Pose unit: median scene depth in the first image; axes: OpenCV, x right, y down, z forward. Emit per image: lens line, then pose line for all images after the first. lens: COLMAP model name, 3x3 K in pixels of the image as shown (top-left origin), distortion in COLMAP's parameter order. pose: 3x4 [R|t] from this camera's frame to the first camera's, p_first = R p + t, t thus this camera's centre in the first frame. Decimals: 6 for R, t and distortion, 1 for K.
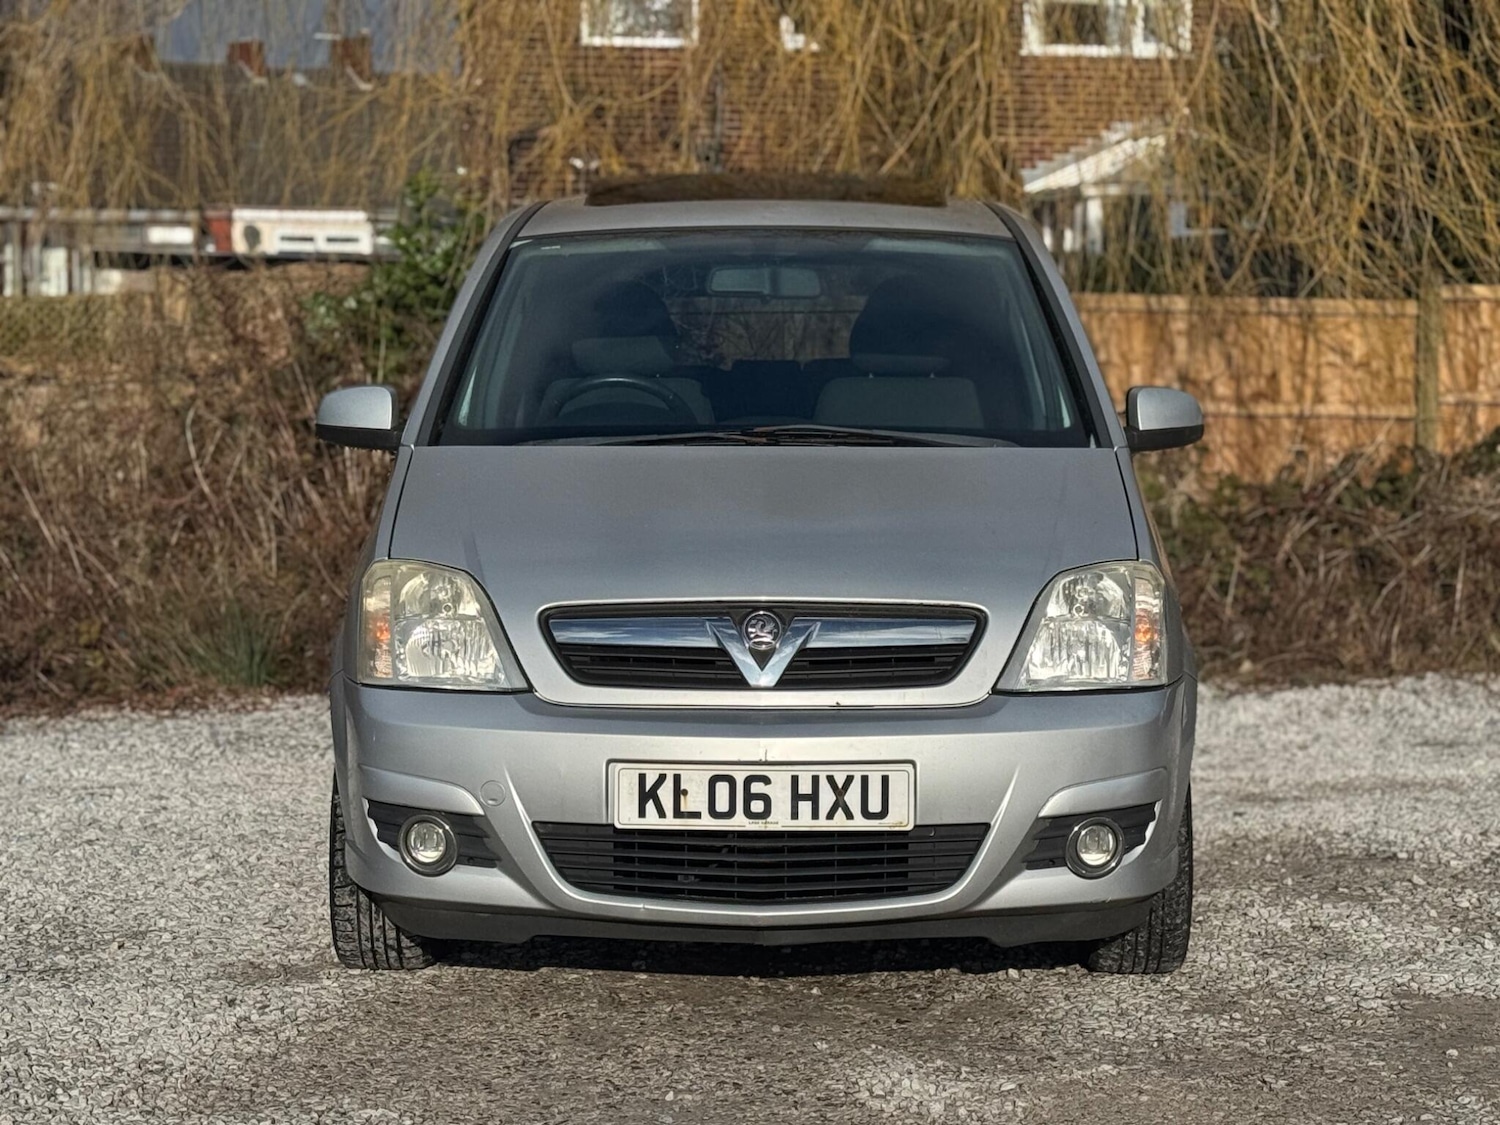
lens RADIAL K [[3201.8, 0, 750.0], [0, 3201.8, 562.5], [0, 0, 1]] dist [0.172888, 0.139142]
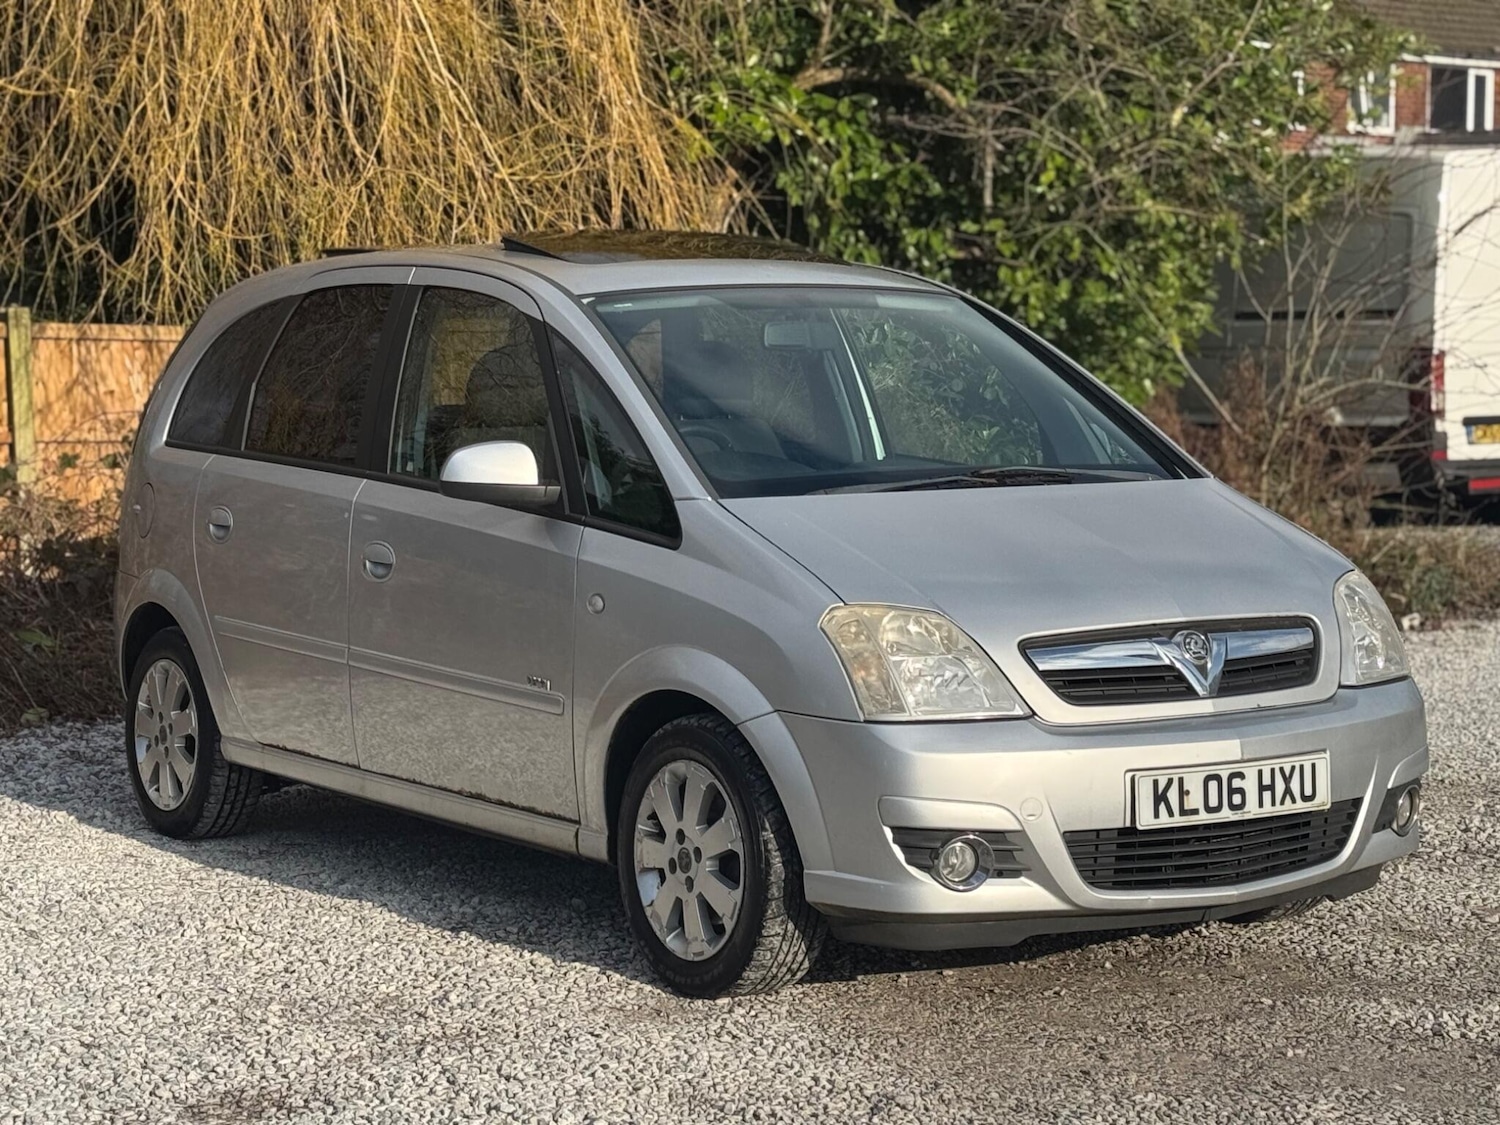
lens RADIAL K [[3201.8, 0, 750.0], [0, 3201.8, 562.5], [0, 0, 1]] dist [0.172888, 0.139142]
pose [[0.827522, -0.050066, 0.559196, -0.781006], [0.051854, 0.998574, 0.012667, -0.032265], [-0.559033, 0.018514, 0.828939, 0.139085]]
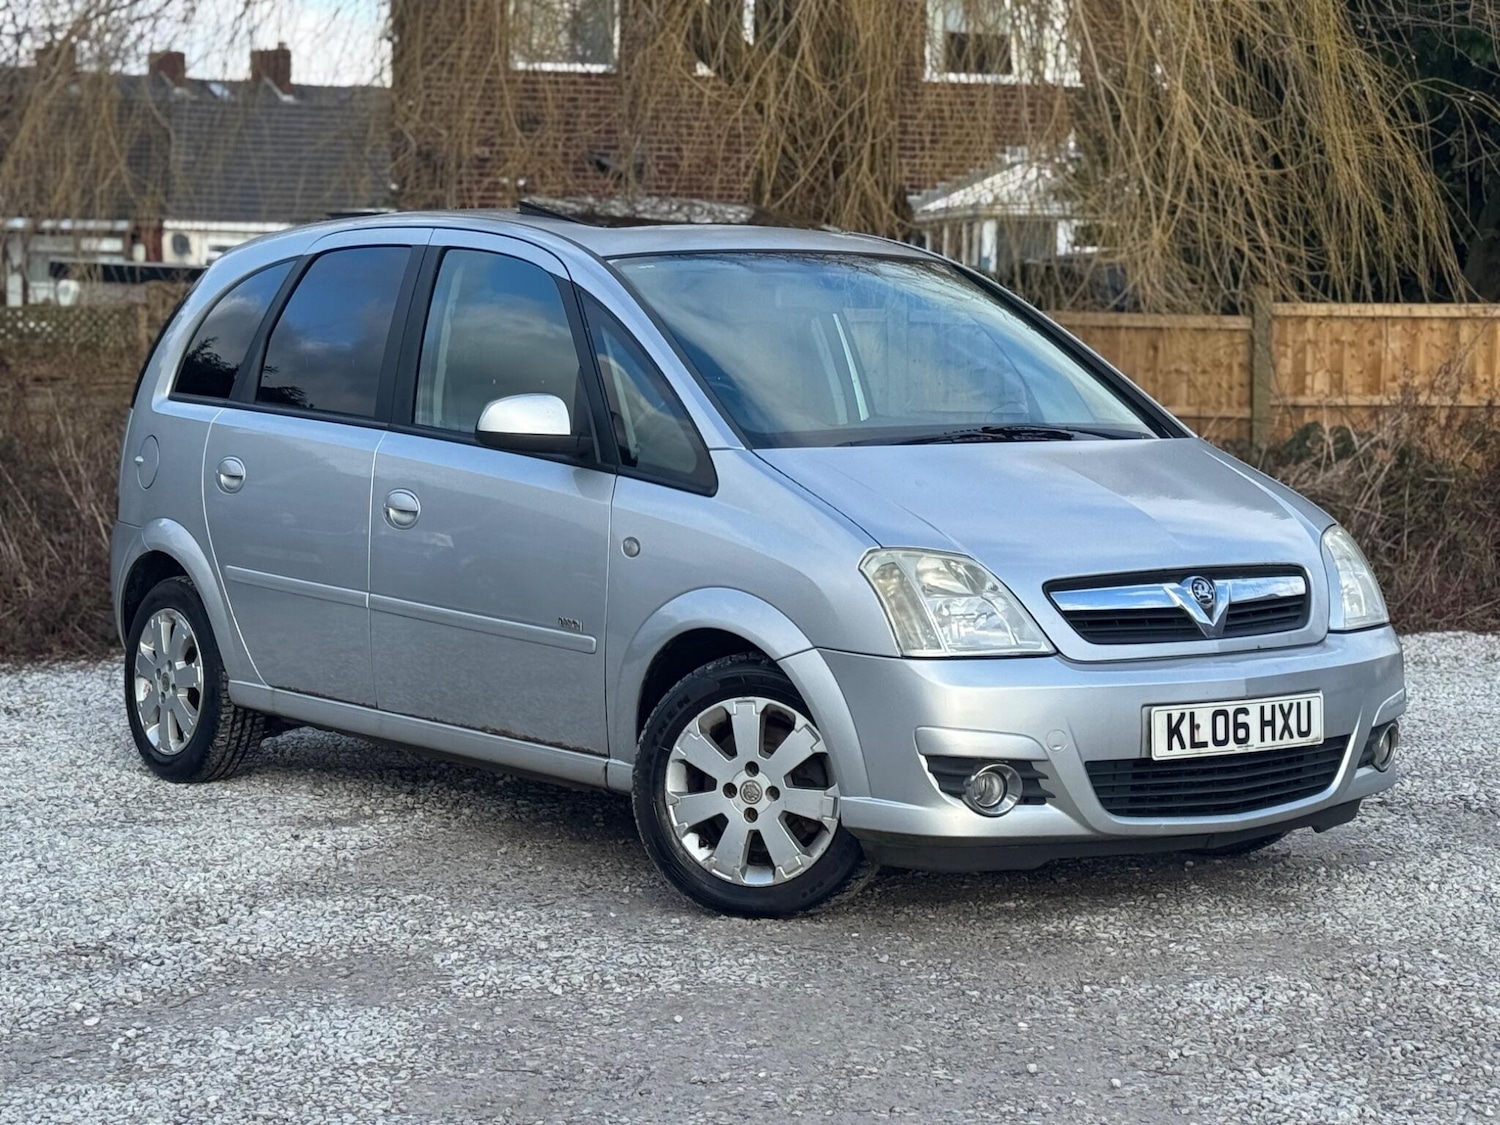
lens RADIAL K [[3201.8, 0, 750.0], [0, 3201.8, 562.5], [0, 0, 1]] dist [0.172888, 0.139142]
pose [[0.795156, -0.045136, 0.604723, -0.888671], [0.041672, 0.998936, 0.019764, -0.021630], [-0.604972, 0.009485, 0.796190, 0.130302]]
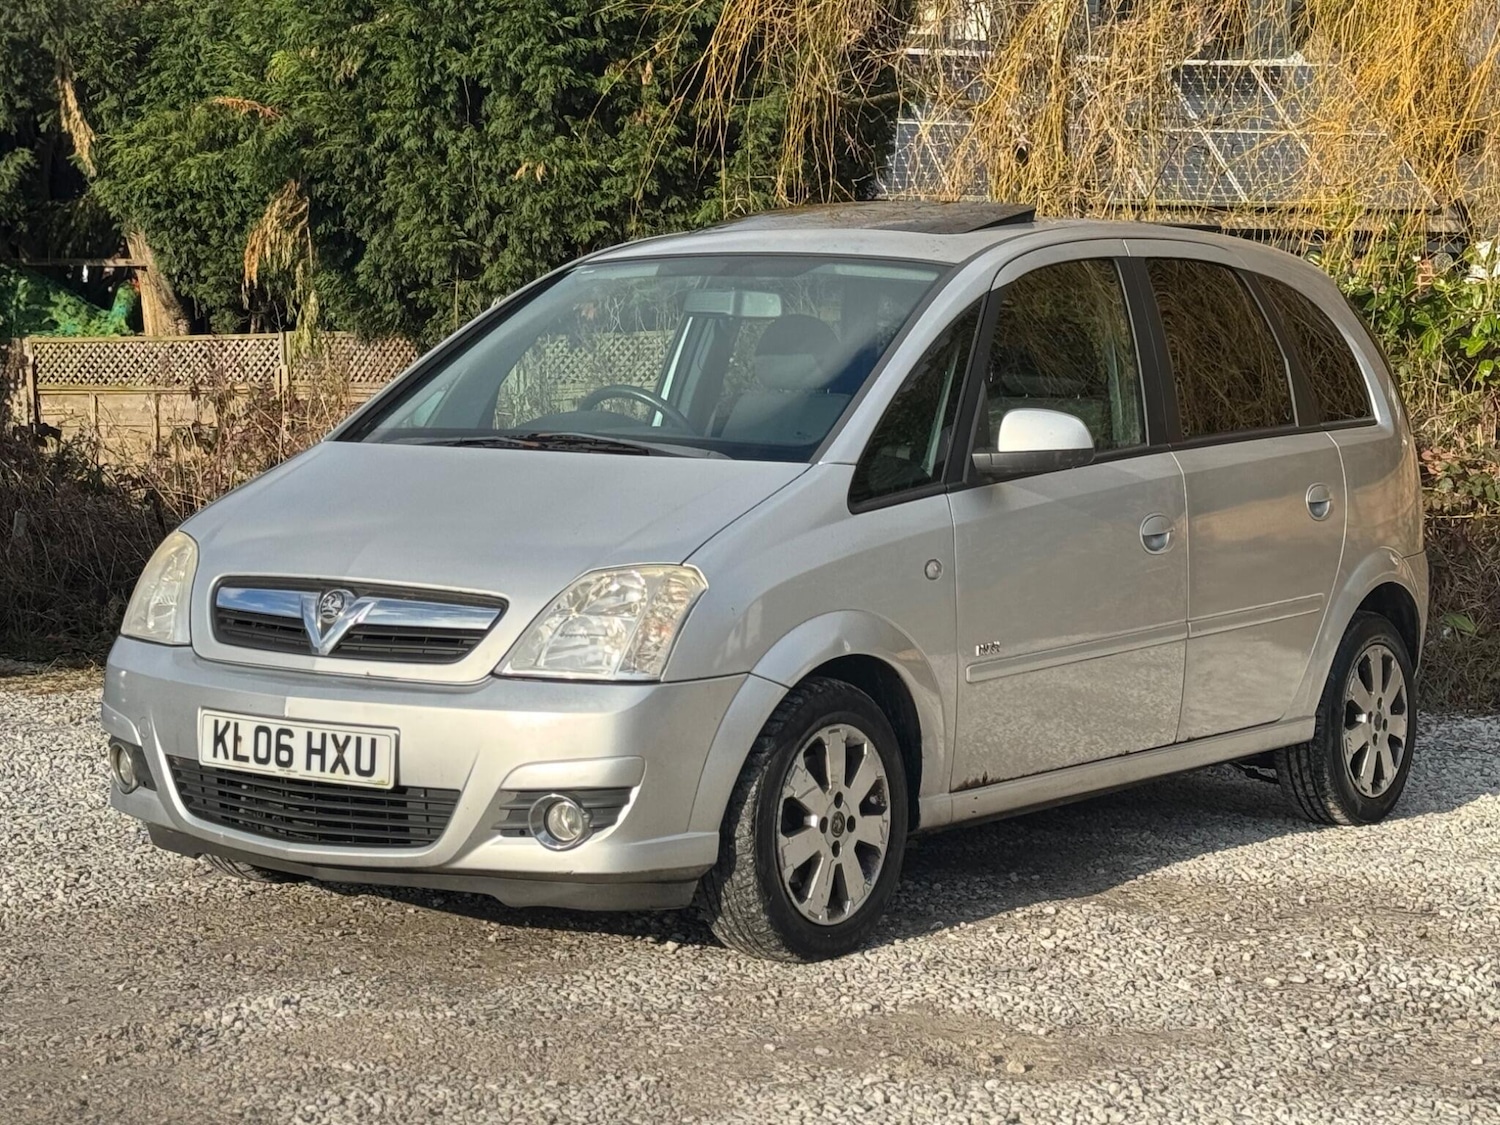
lens RADIAL K [[3201.8, 0, 750.0], [0, 3201.8, 562.5], [0, 0, 1]] dist [0.172888, 0.139142]
pose [[0.817889, 0.051438, -0.573073, 0.796035], [-0.055994, 0.998384, 0.009699, -0.013893], [0.572646, 0.024155, 0.819447, 0.146336]]
